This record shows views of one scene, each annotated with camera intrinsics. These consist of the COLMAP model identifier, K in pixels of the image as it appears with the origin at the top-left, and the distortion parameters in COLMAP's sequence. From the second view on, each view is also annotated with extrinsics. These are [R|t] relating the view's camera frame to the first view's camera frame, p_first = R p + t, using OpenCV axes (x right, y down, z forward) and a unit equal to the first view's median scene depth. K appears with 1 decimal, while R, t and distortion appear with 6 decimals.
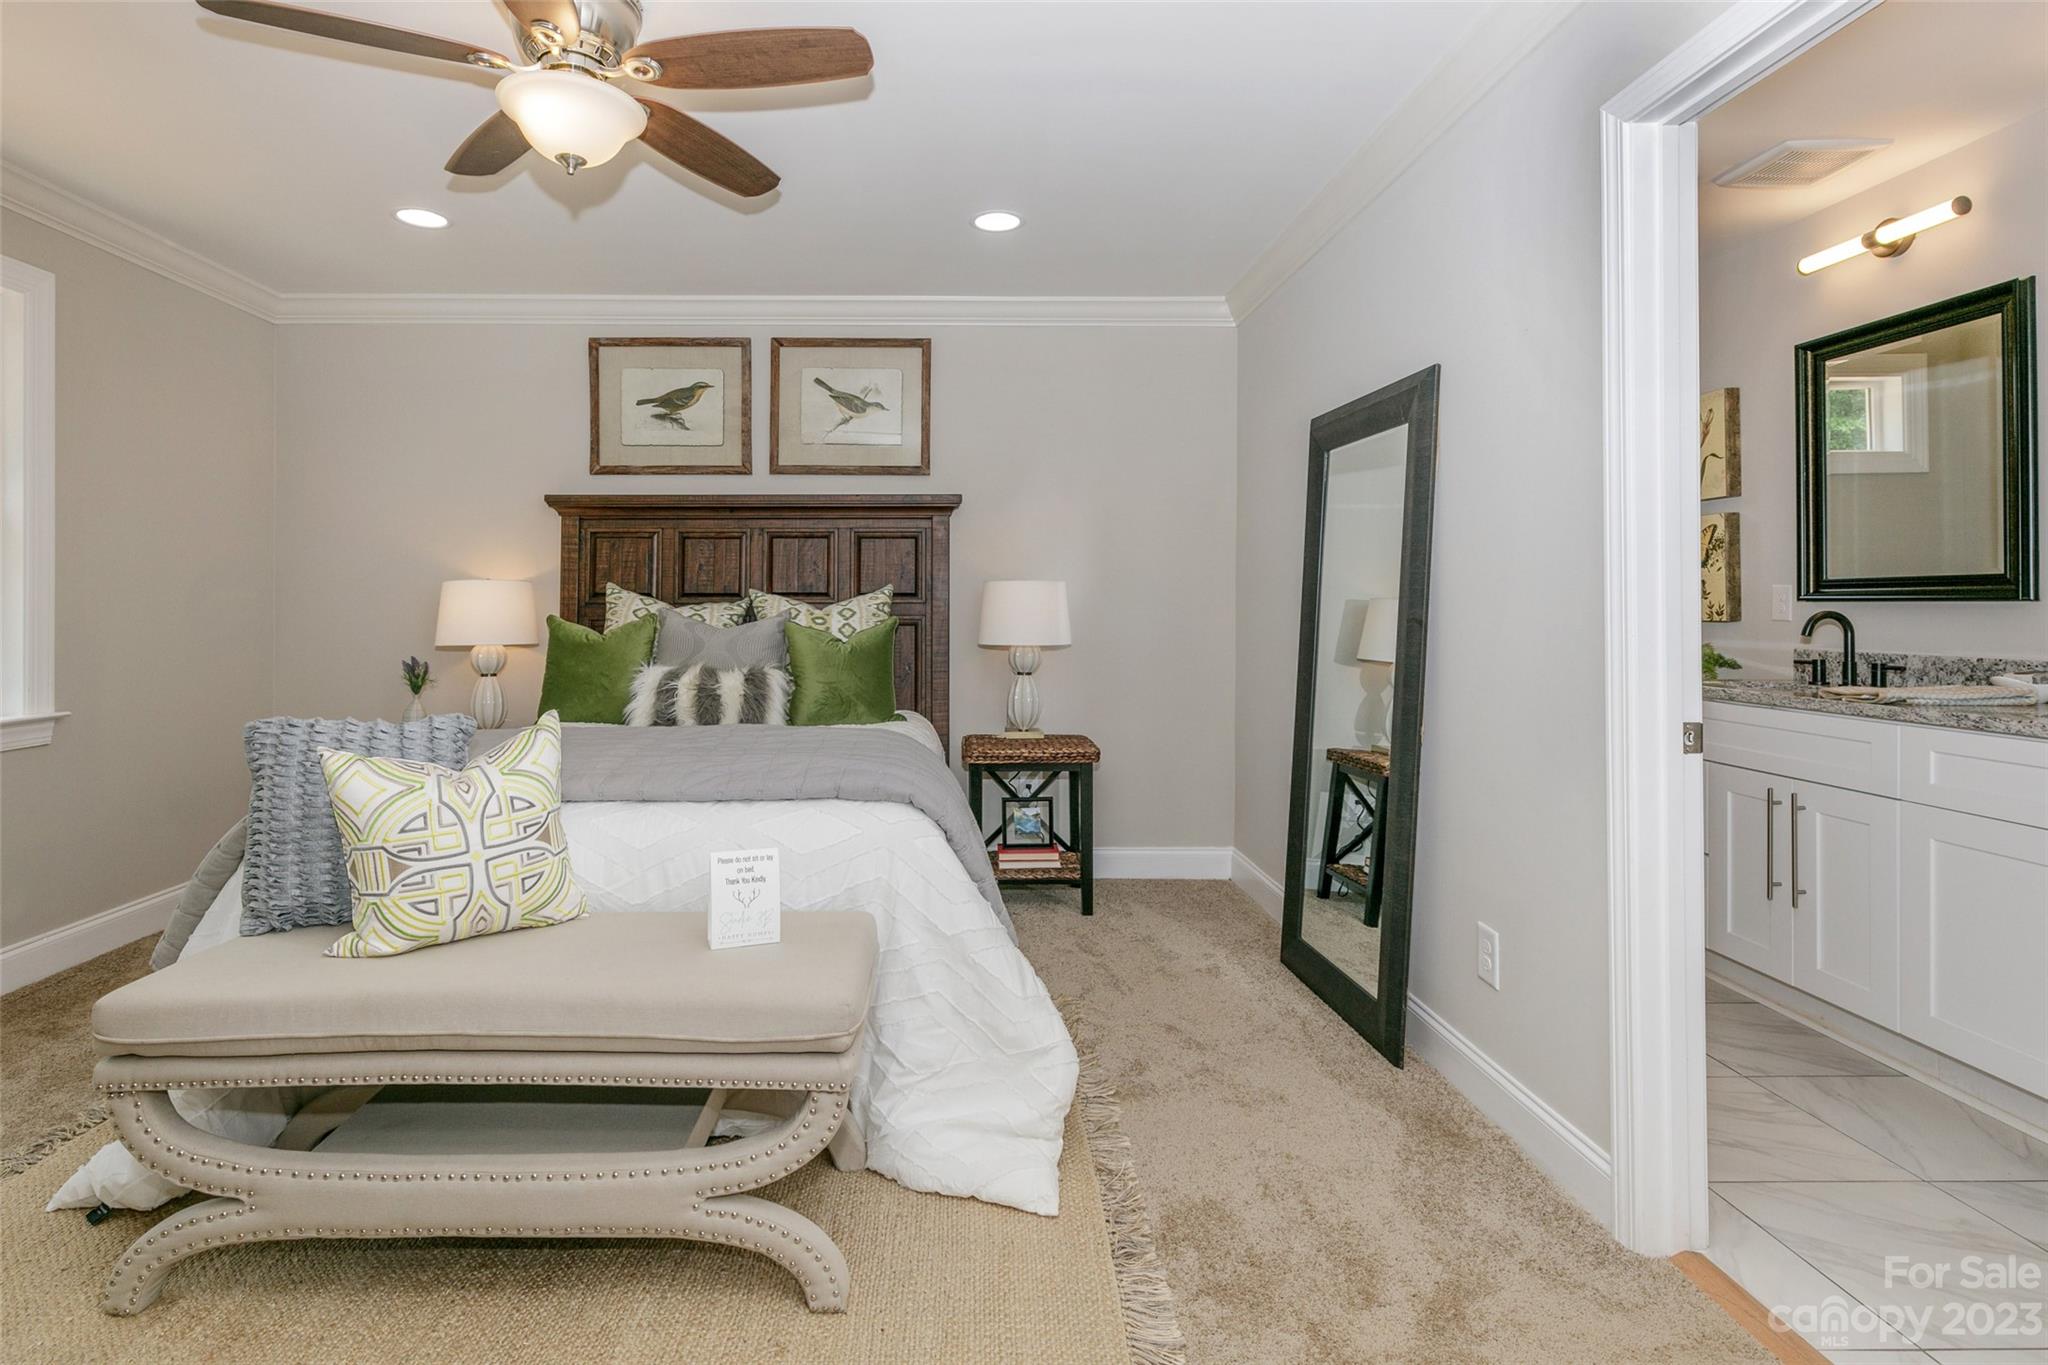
lens RADIAL K [[945.9, 0, 1010.5], [0, 945.9, 605.4], [0, 0, 1]] dist [0.012024, -0.002445]
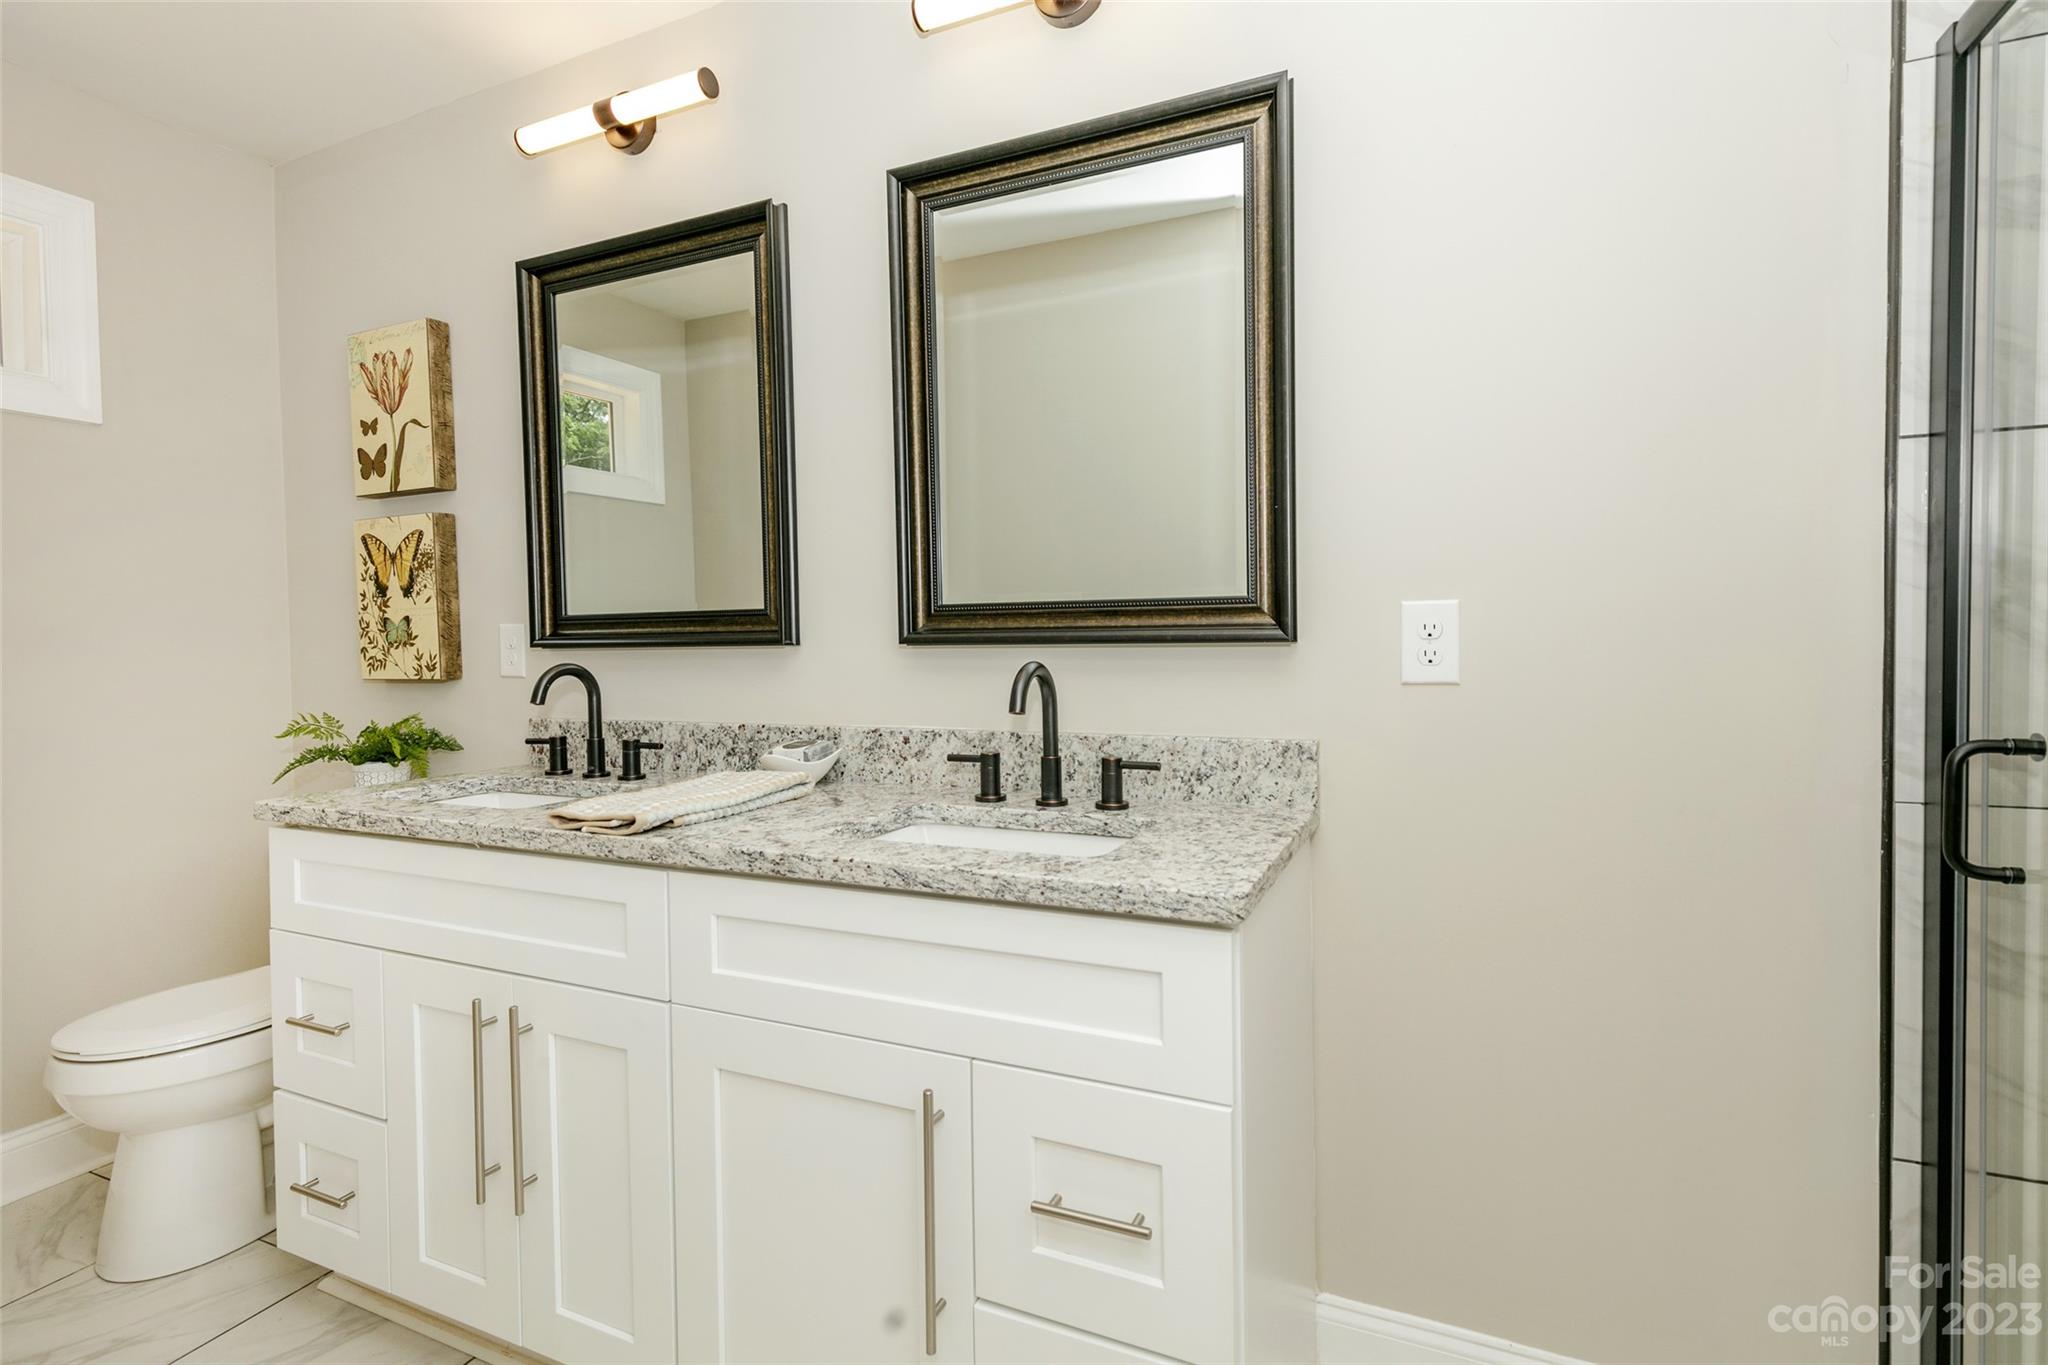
lens RADIAL K [[919.2, 0, 1043.5], [0, 919.2, 663.4], [0, 0, 1]] dist [0.001613, -0.000086]
pose [[0.392768, -0.027029, 0.919240, 0.394474], [0.014206, 0.999627, 0.023323, -0.003965], [-0.919528, 0.003898, 0.393006, 0.438035]]
